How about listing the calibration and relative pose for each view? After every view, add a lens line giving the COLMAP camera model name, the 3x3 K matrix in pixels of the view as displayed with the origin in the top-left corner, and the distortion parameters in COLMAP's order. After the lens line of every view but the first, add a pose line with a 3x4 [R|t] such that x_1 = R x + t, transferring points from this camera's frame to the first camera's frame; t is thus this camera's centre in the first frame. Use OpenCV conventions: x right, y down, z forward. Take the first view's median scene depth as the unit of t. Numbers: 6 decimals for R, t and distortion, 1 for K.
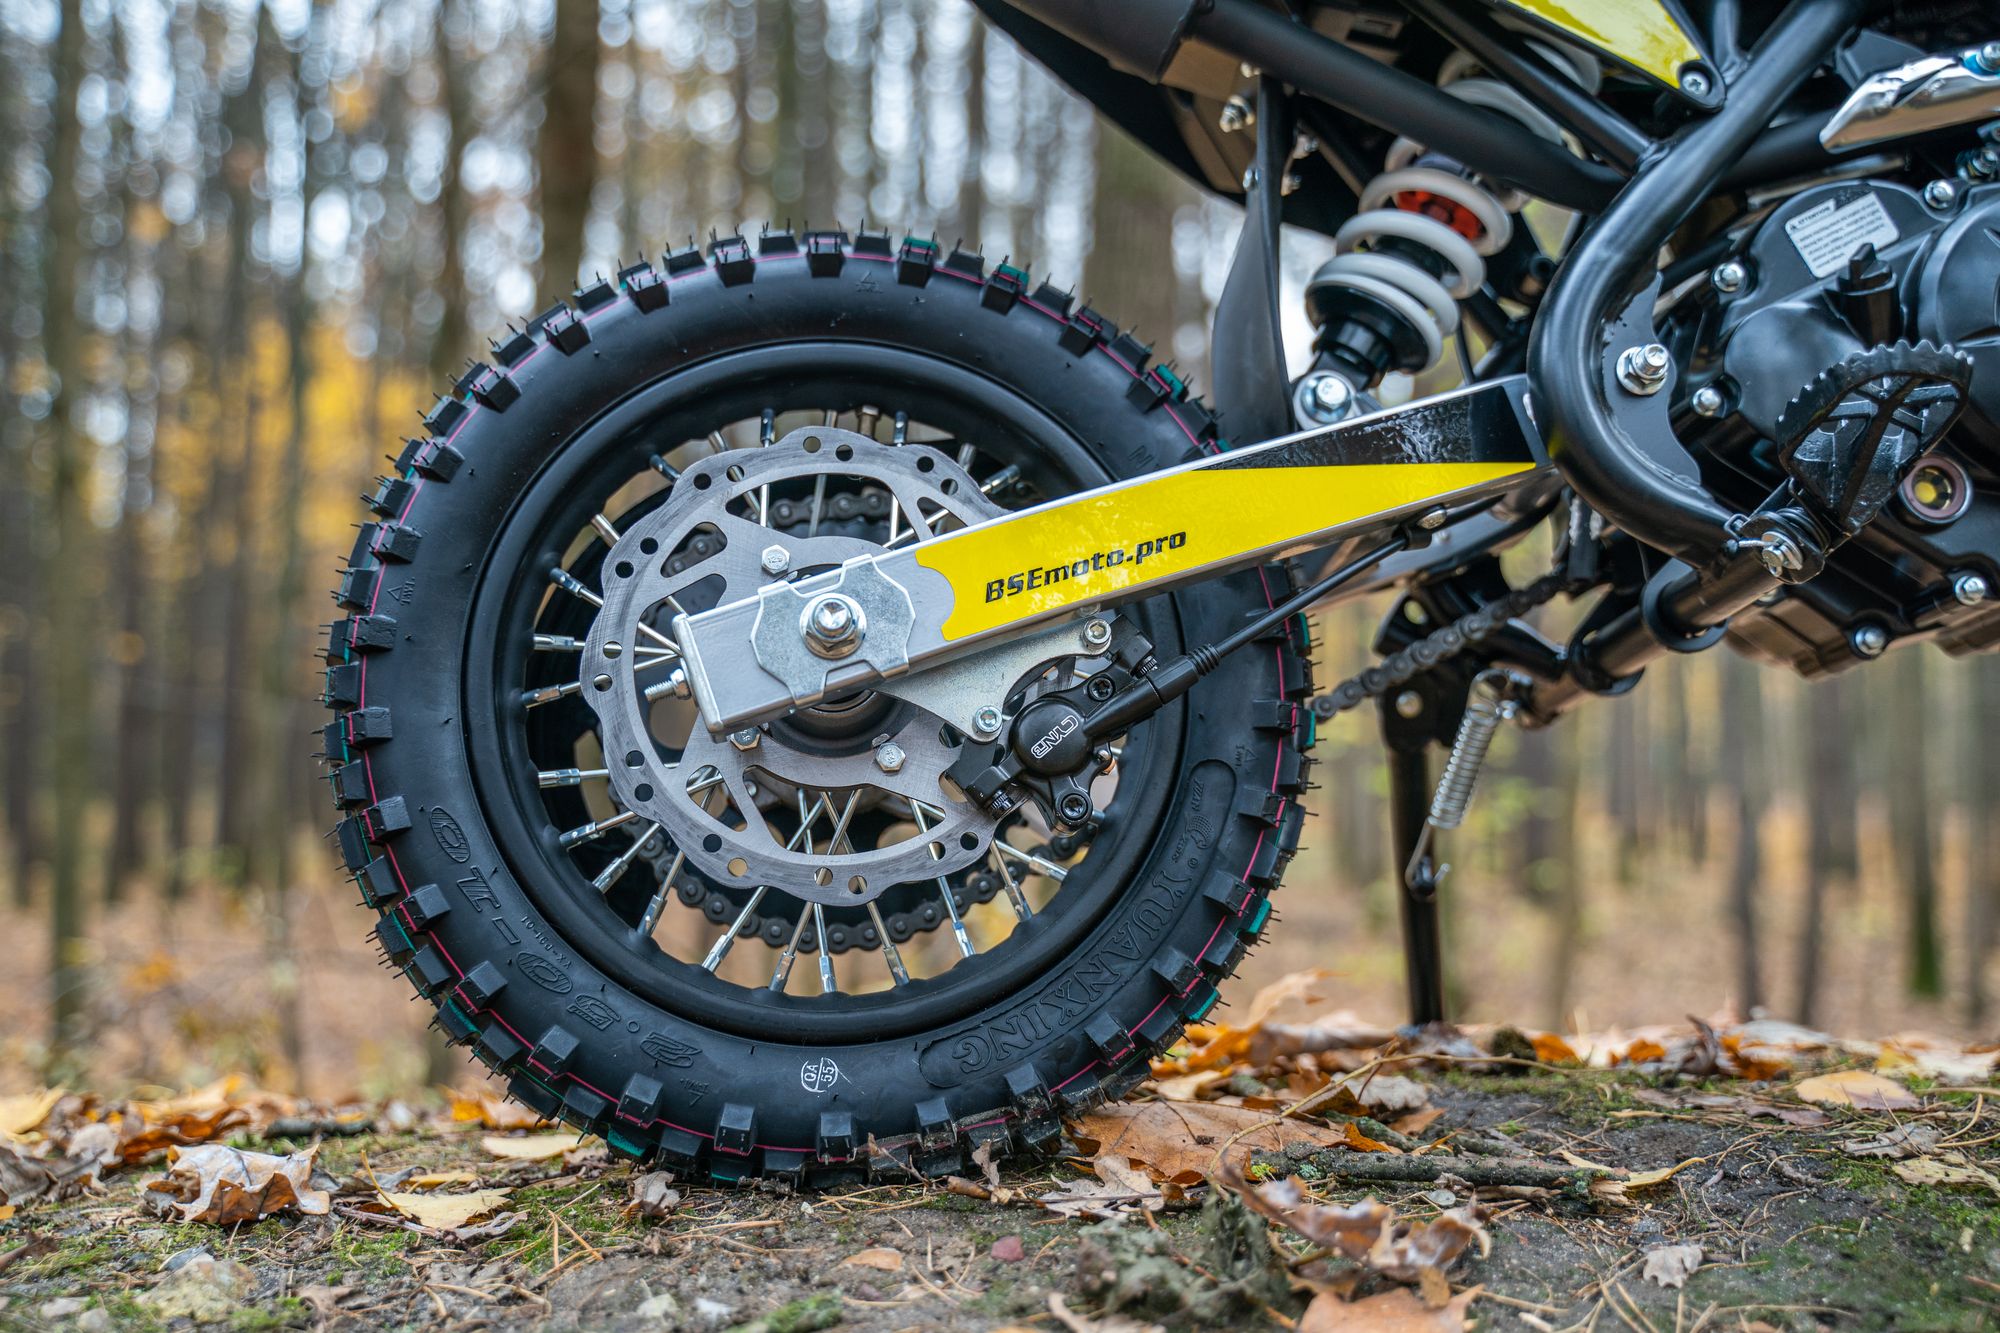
lens RADIAL K [[2038.6, 0, 1002.2], [0, 2038.6, 686.6], [0, 0, 1]] dist [0.014080, 0.000000]
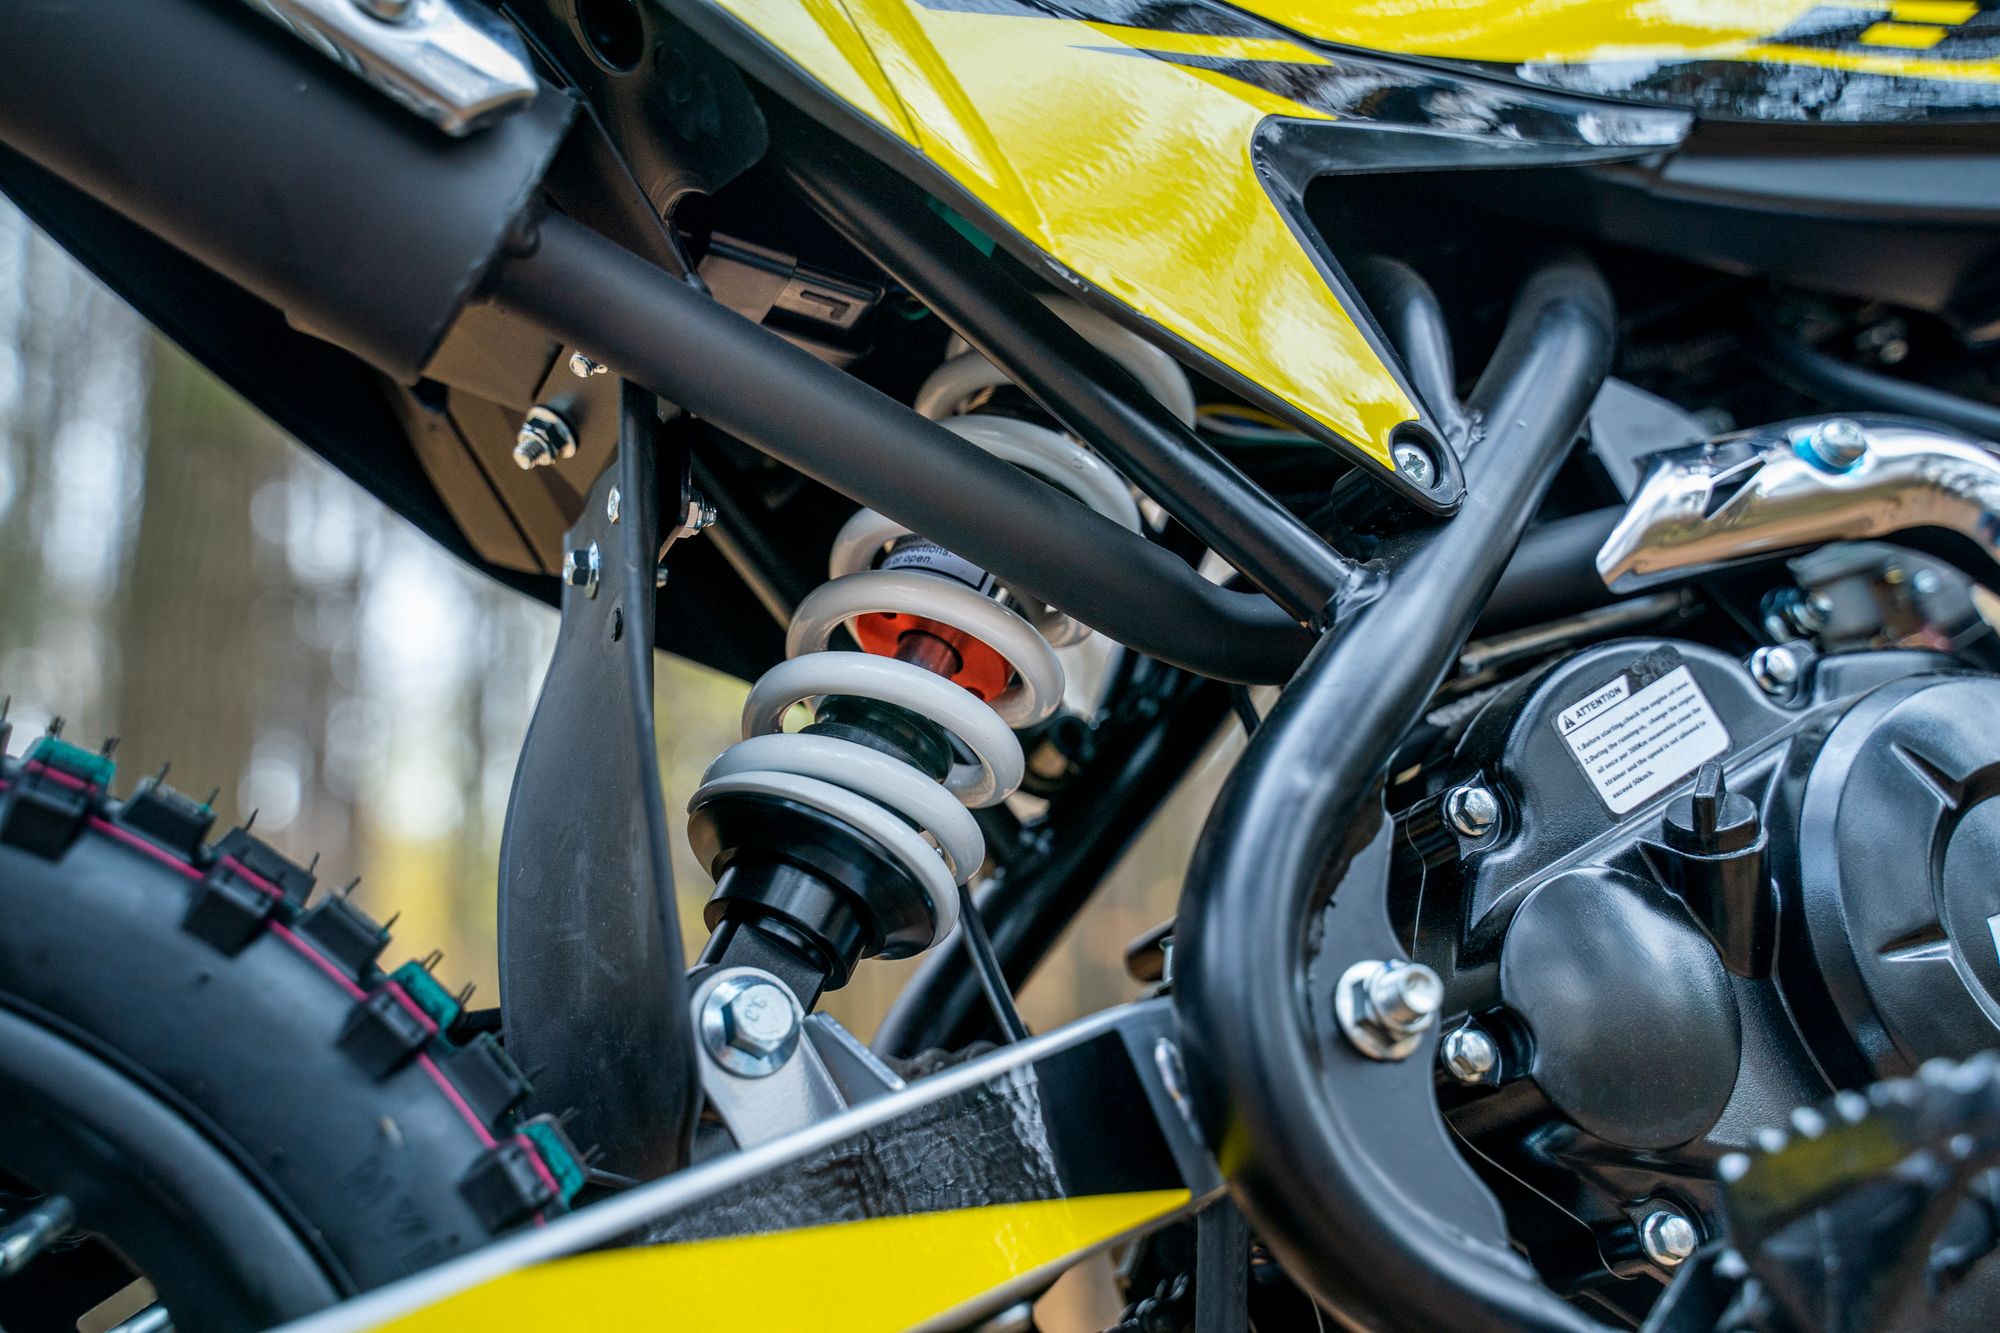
lens RADIAL K [[2674.9, 0, 1002.2], [0, 2674.9, 666.2], [0, 0, 1]] dist [0.182996, 0.000000]
pose [[0.933768, 0.033899, 0.356269, -0.019992], [0.018709, 0.989518, -0.143189, -0.136535], [-0.357388, 0.140371, 0.923347, 0.371360]]
